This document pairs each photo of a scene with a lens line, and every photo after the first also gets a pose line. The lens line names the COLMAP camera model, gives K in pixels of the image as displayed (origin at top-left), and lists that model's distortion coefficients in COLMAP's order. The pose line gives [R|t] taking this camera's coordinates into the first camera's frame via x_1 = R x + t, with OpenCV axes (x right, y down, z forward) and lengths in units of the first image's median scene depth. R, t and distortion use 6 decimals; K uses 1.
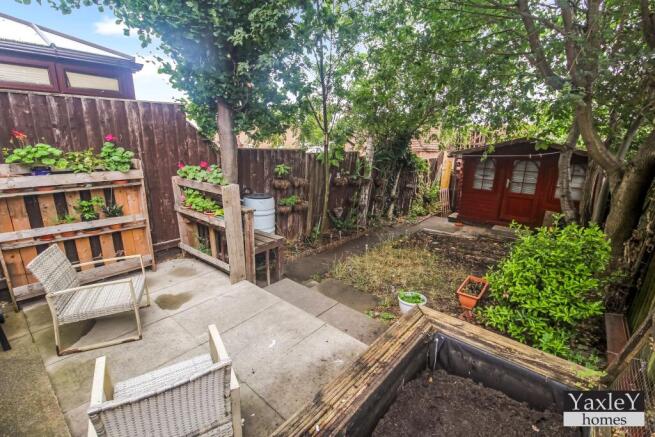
lens RADIAL K [[296.8, 0, 329.4], [0, 296.8, 209.9], [0, 0, 1]] dist [0.001649, 0.000054]
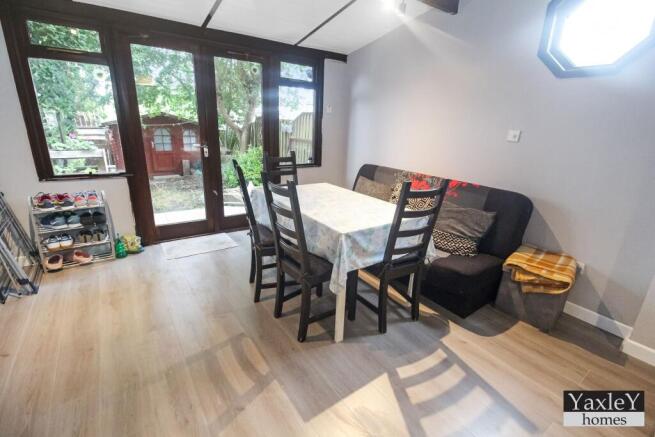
lens RADIAL K [[296.8, 0, 329.4], [0, 296.8, 209.9], [0, 0, 1]] dist [0.001649, 0.000054]
pose [[0.226217, -0.277219, 0.933796, -0.654451], [0.184017, 0.953548, 0.238503, 0.024781], [-0.956537, 0.117881, 0.266722, -0.141805]]
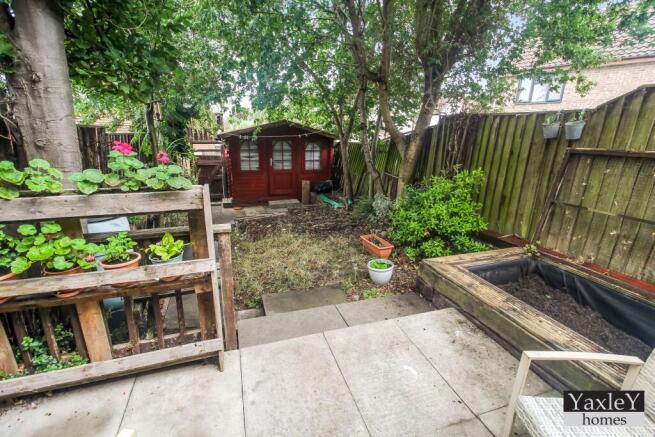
lens RADIAL K [[299.8, 0, 327.5], [0, 299.8, 218.5], [0, 0, 1]] dist [0.000829, -0.000022]
pose [[0.506102, -0.236182, 0.829505, -0.295027], [0.185366, 0.969085, 0.162828, -0.030608], [-0.842318, 0.071355, 0.534237, 0.261720]]
